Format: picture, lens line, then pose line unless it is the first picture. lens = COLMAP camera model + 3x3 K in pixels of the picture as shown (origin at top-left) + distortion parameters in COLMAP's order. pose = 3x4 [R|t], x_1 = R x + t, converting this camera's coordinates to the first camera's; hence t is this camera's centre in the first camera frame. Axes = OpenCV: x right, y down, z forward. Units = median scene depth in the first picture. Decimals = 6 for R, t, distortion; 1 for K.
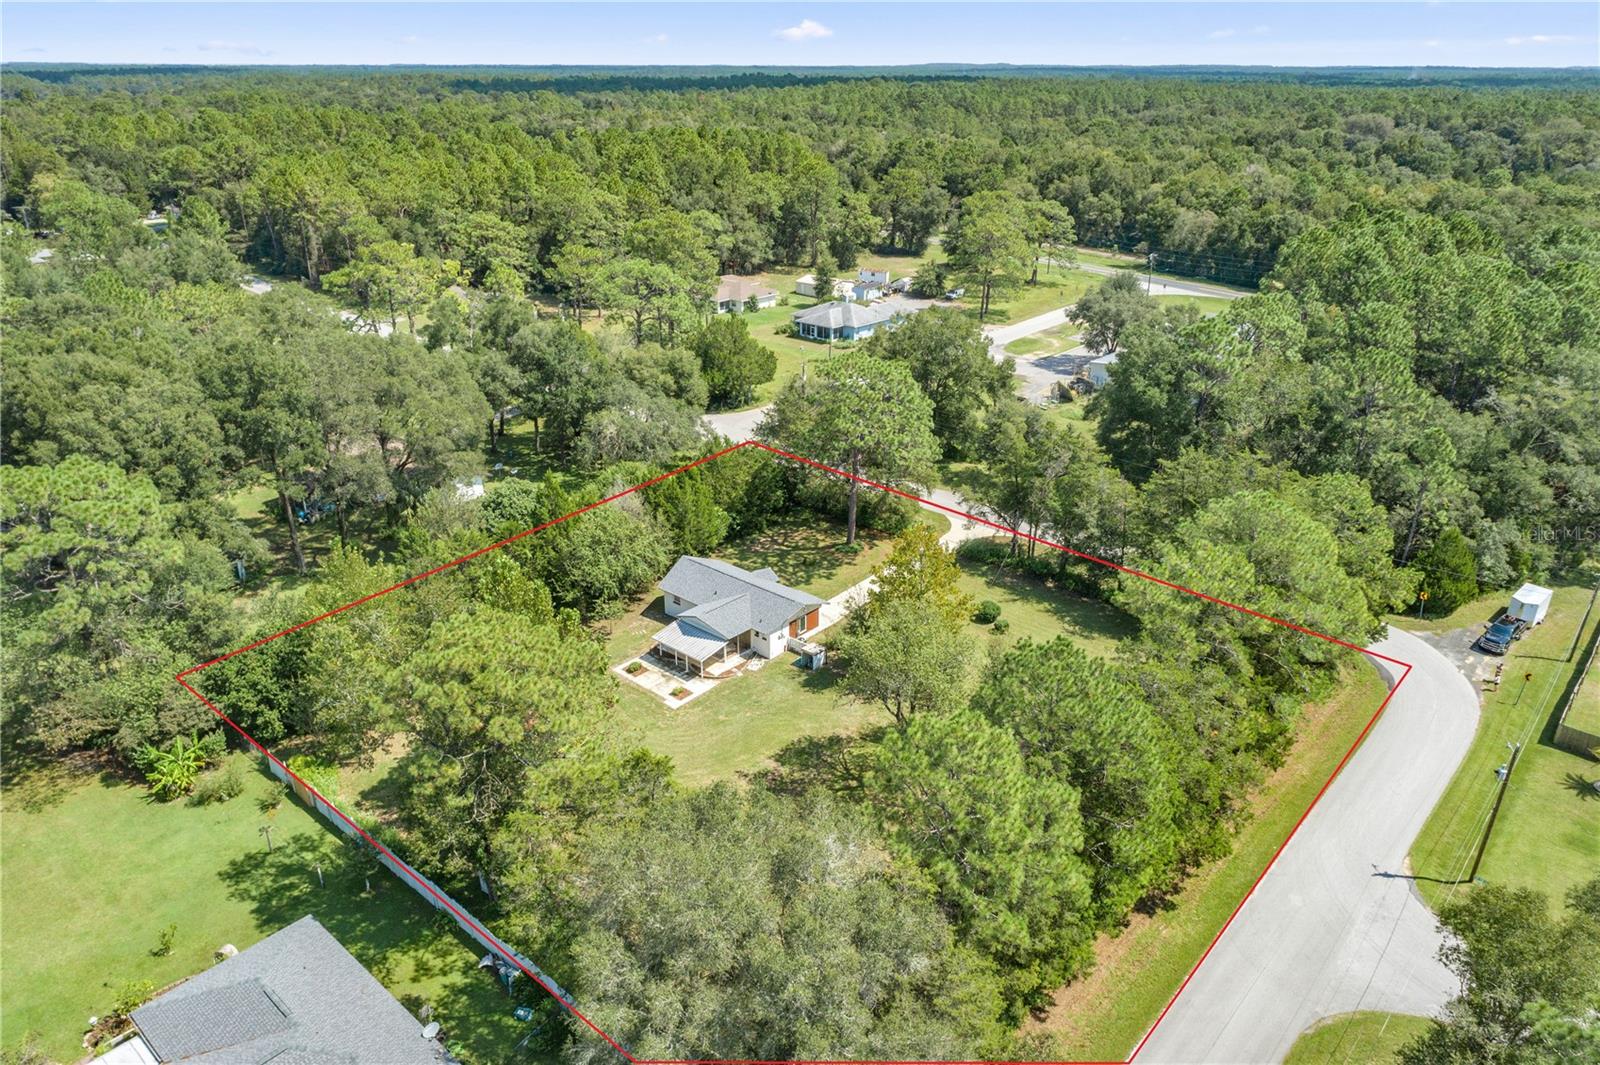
lens RADIAL K [[1076.5, 0, 803.0], [0, 1076.5, 526.8], [0, 0, 1]] dist [-0.028889, 0.040365]
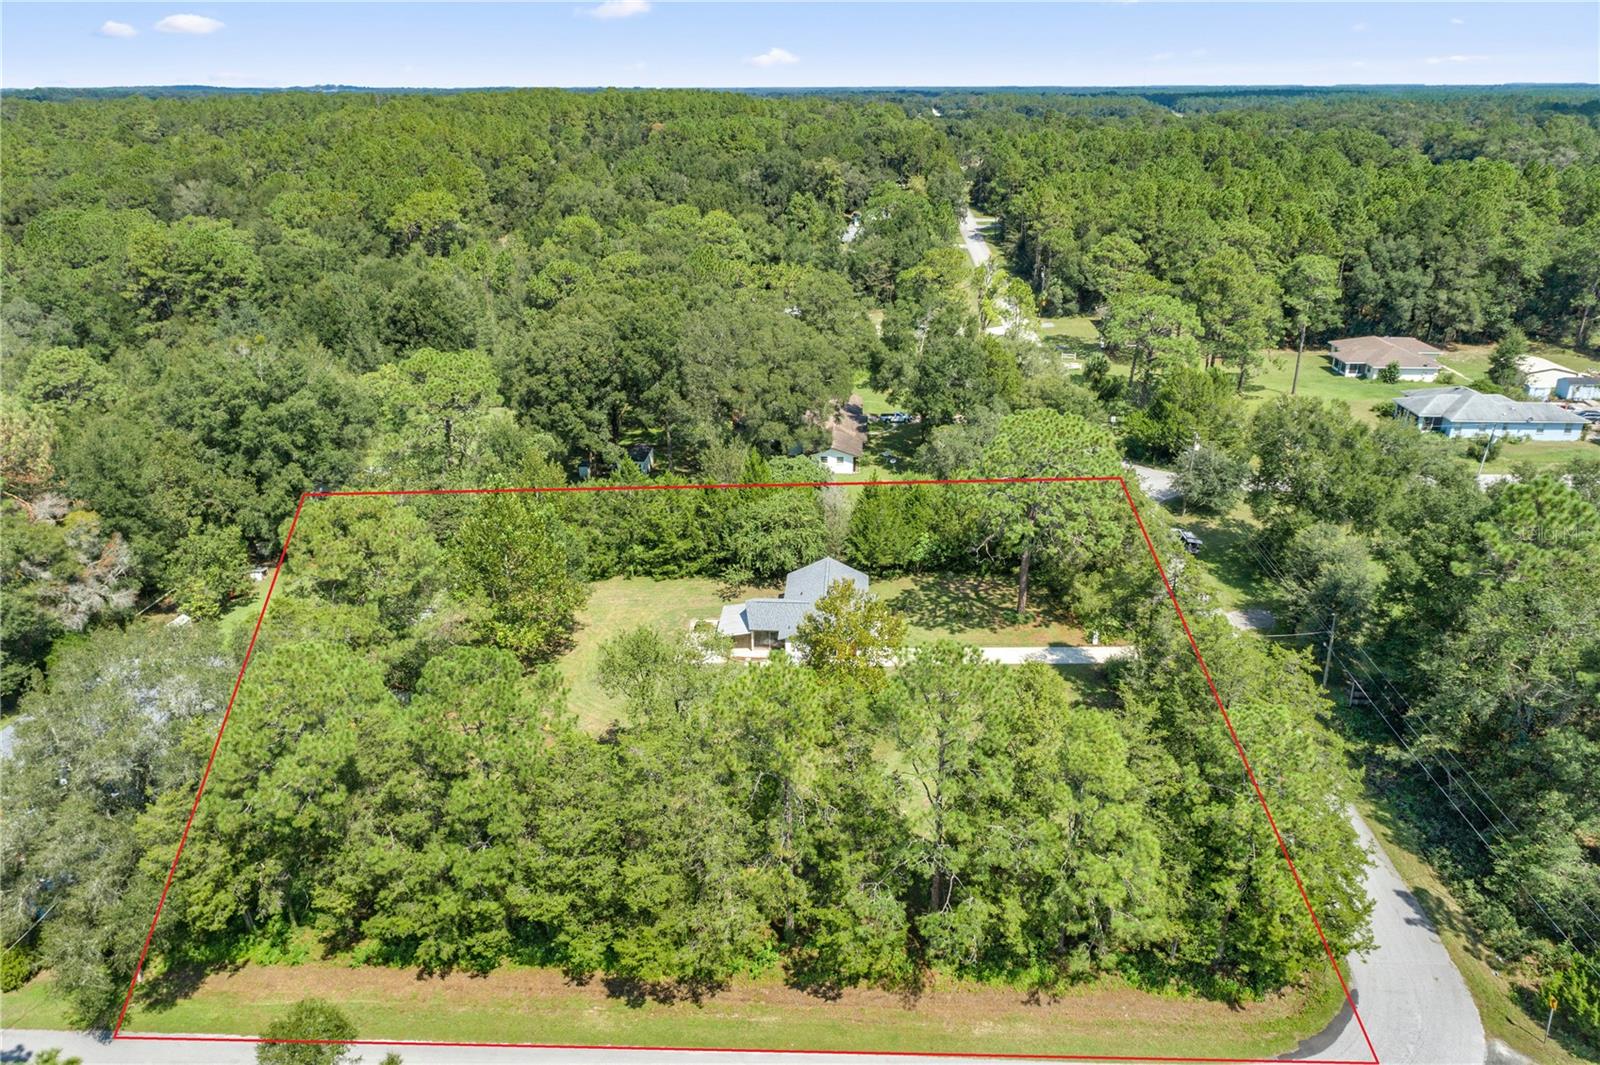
lens RADIAL K [[1076.5, 0, 803.0], [0, 1076.5, 526.8], [0, 0, 1]] dist [-0.028889, 0.040365]
pose [[0.646987, 0.289034, -0.705597, 0.708634], [-0.300320, 0.947167, 0.112615, -0.130908], [0.700868, 0.139045, 0.699608, 0.296173]]
